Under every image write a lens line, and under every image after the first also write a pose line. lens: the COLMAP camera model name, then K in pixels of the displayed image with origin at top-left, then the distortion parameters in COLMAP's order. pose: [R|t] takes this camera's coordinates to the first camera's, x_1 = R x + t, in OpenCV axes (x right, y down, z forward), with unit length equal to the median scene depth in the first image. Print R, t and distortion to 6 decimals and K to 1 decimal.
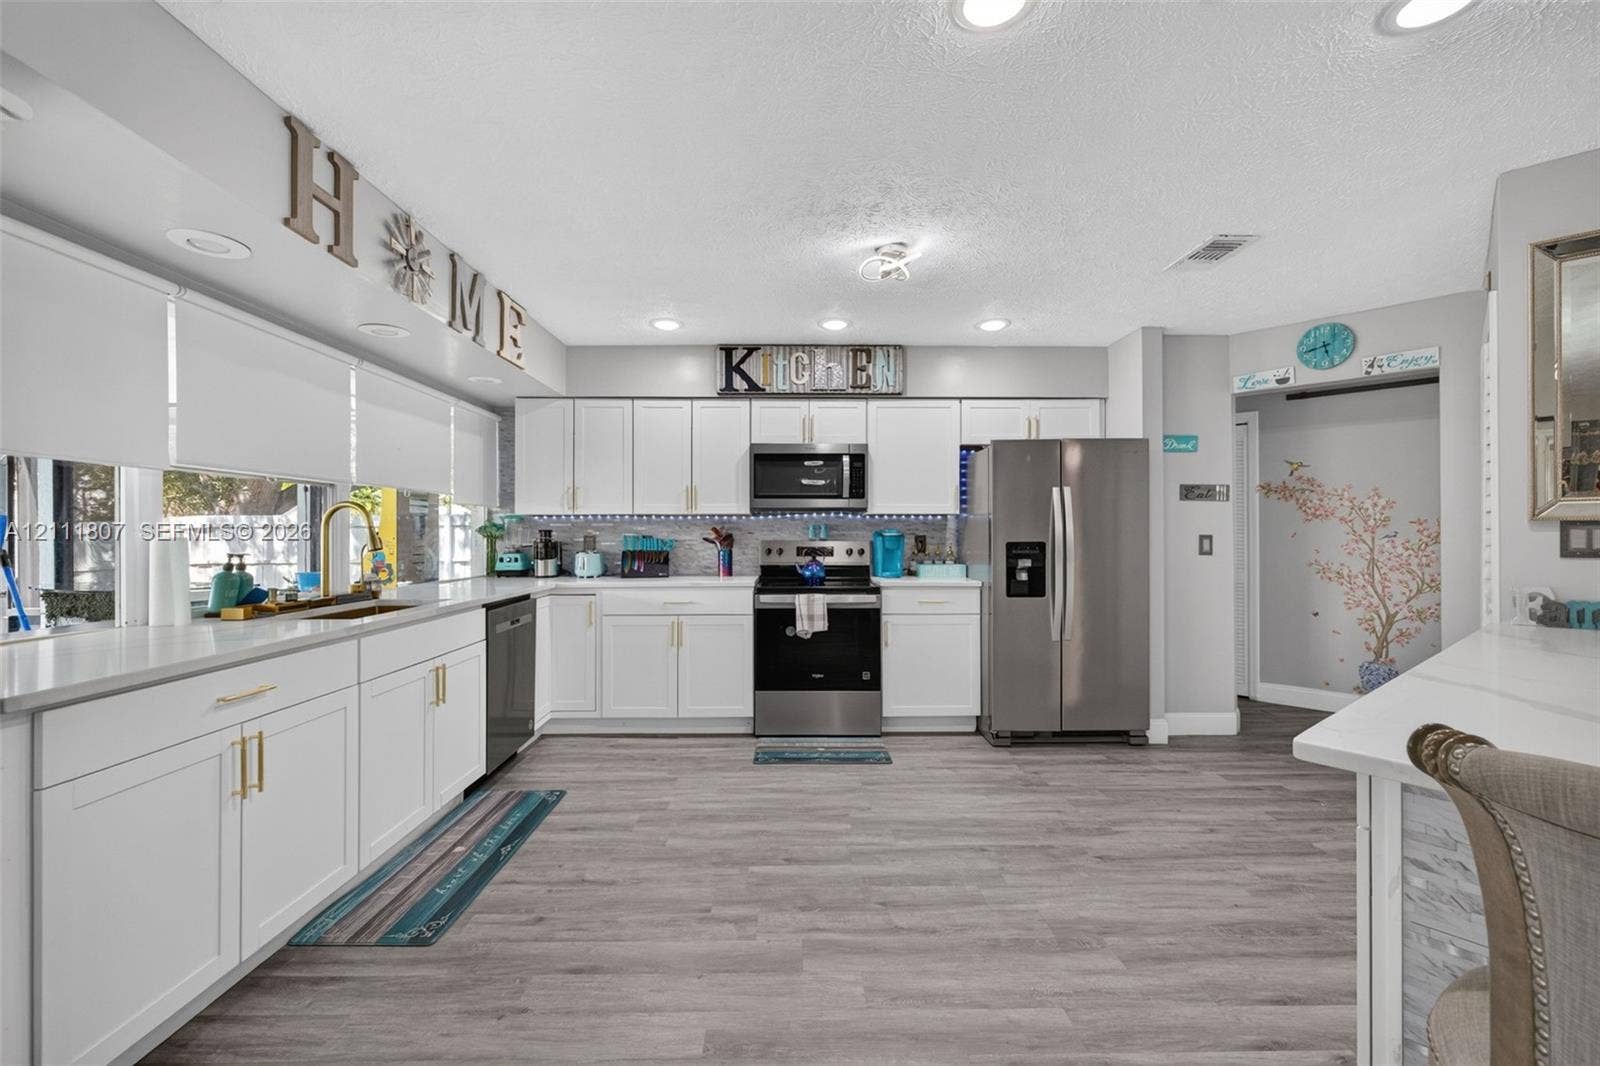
lens RADIAL K [[664.1, 0, 794.6], [0, 664.1, 533.0], [0, 0, 1]] dist [0.003920, -0.000411]
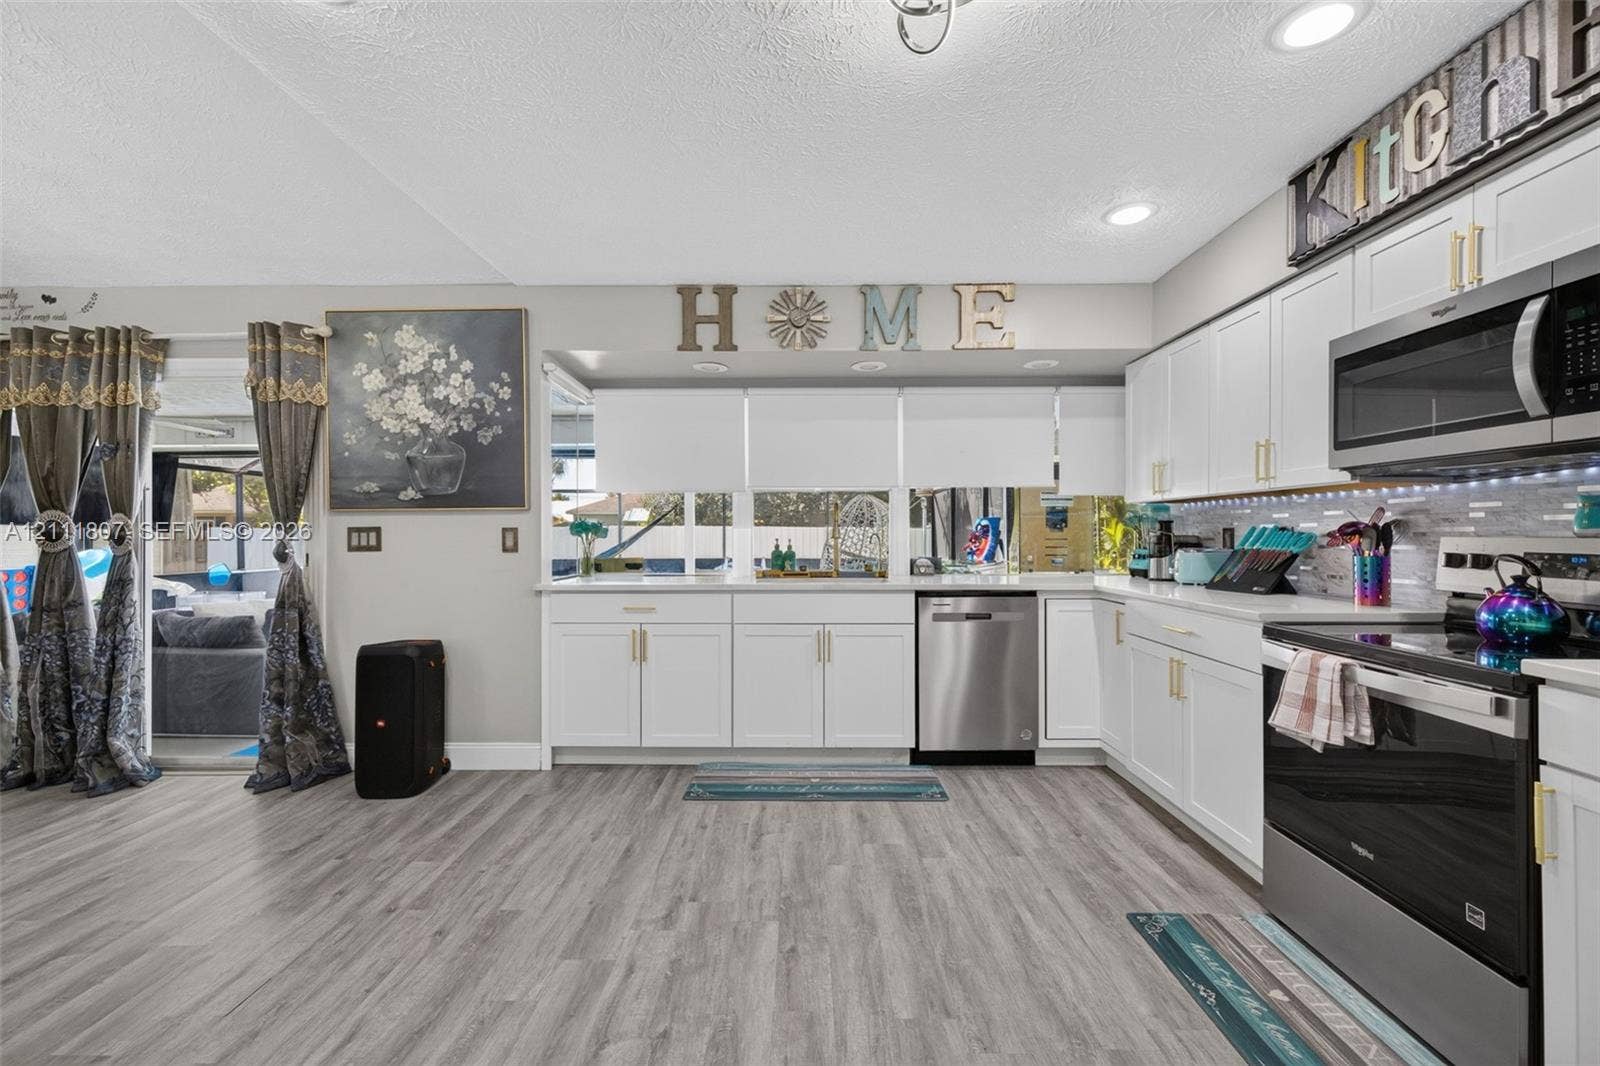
lens RADIAL K [[660.1, 0, 800.0], [0, 660.1, 533.0], [0, 0, 1]] dist [-0.000381, -0.000373]
pose [[-0.017911, 0.001801, -0.999838, 0.457432], [0.001854, 0.999997, 0.001768, 0.008693], [0.999838, -0.001822, -0.017914, 0.632022]]
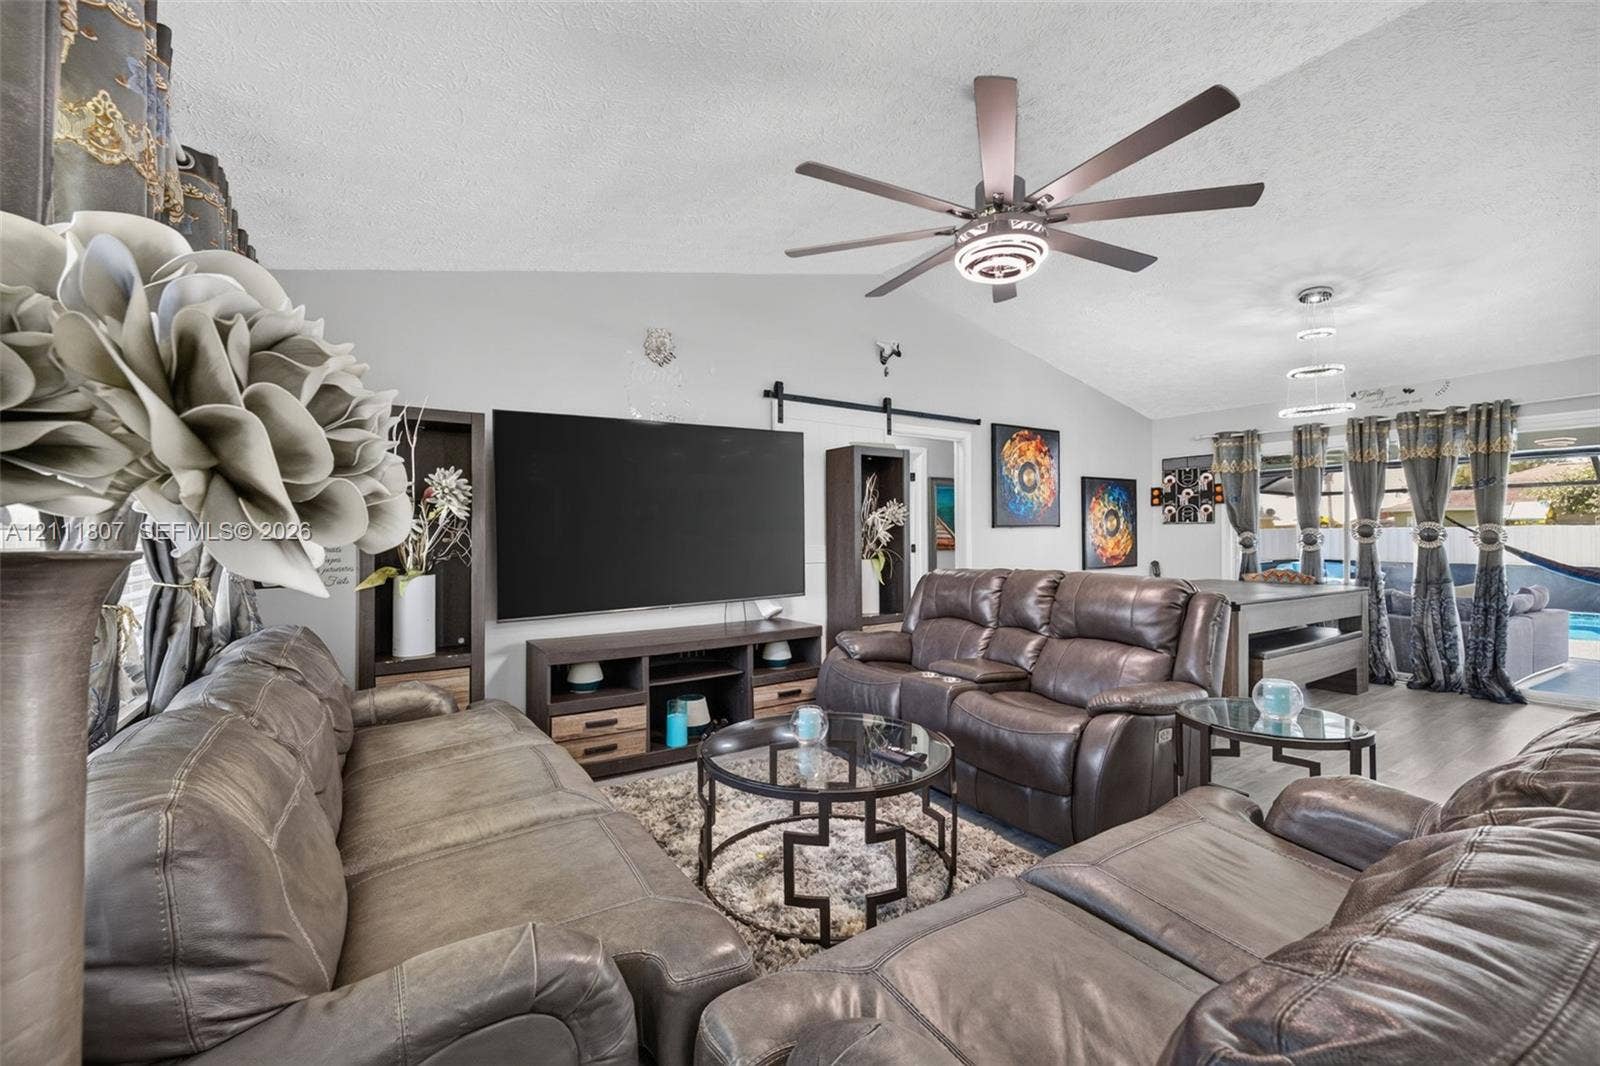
lens RADIAL K [[660.1, 0, 800.0], [0, 660.1, 533.0], [0, 0, 1]] dist [-0.000381, -0.000373]
pose [[-0.858083, 0.004415, -0.513493, 1.385290], [0.005110, 0.999987, 0.000059, -0.003919], [0.513486, -0.002573, -0.858094, 0.189175]]
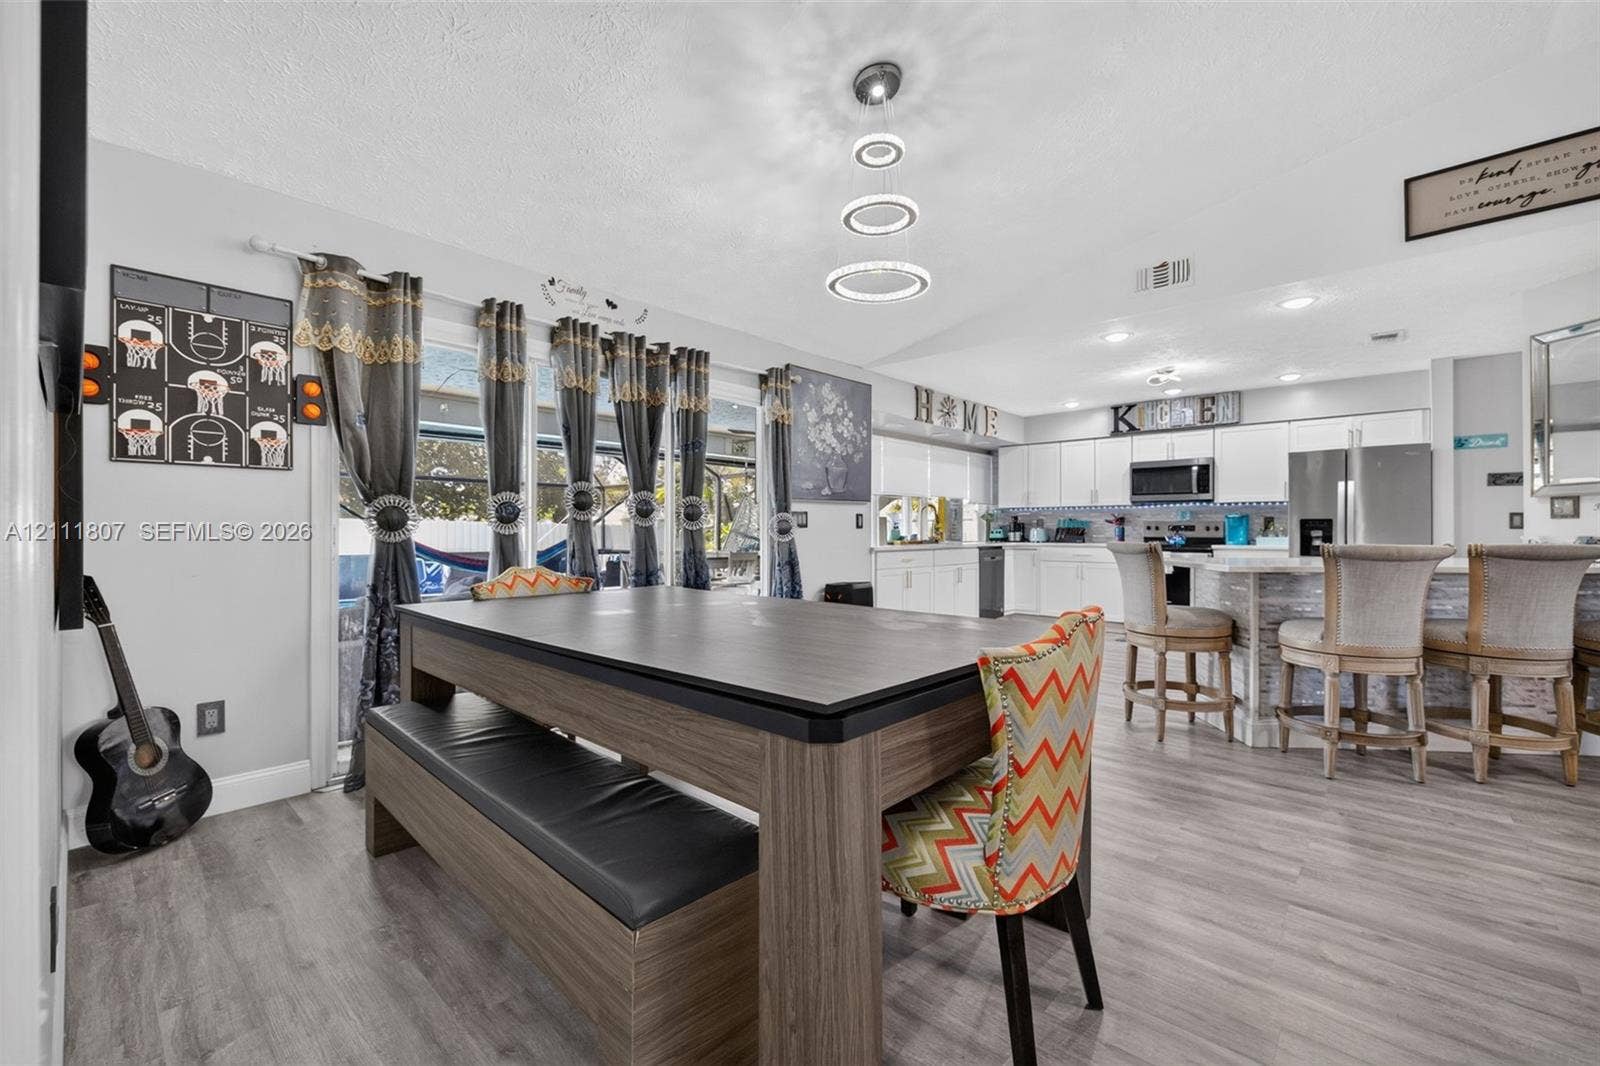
lens RADIAL K [[662.9, 0, 794.9], [0, 662.9, 529.4], [0, 0, 1]] dist [-0.000676, -0.001105]
pose [[0.727091, 0.000593, -0.686541, 0.484944], [-0.000544, 1.000000, 0.000288, 0.034490], [0.686541, 0.000165, 0.727091, -0.826106]]
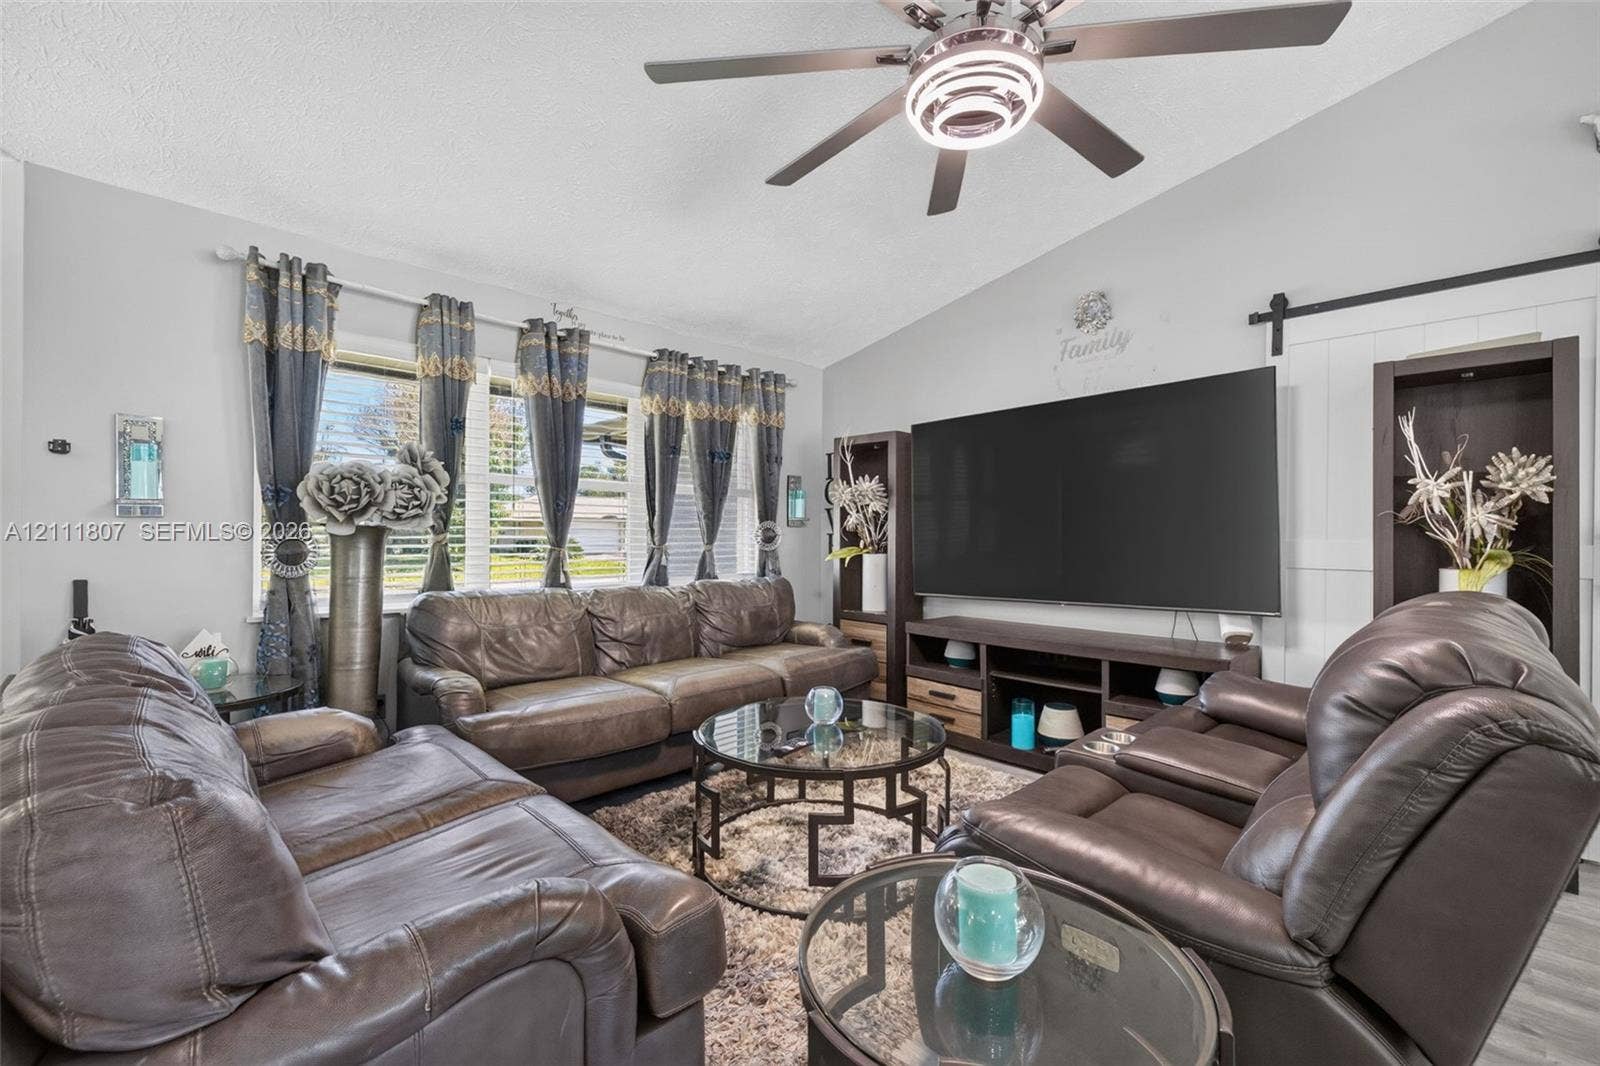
lens RADIAL K [[689.1, 0, 841.0], [0, 689.1, 535.2], [0, 0, 1]] dist [0.051699, -0.000158]
pose [[-0.695071, 0.000390, 0.718941, 0.610104], [-0.001571, 0.999997, -0.002062, 0.014073], [-0.718939, -0.002563, -0.695068, 0.119971]]
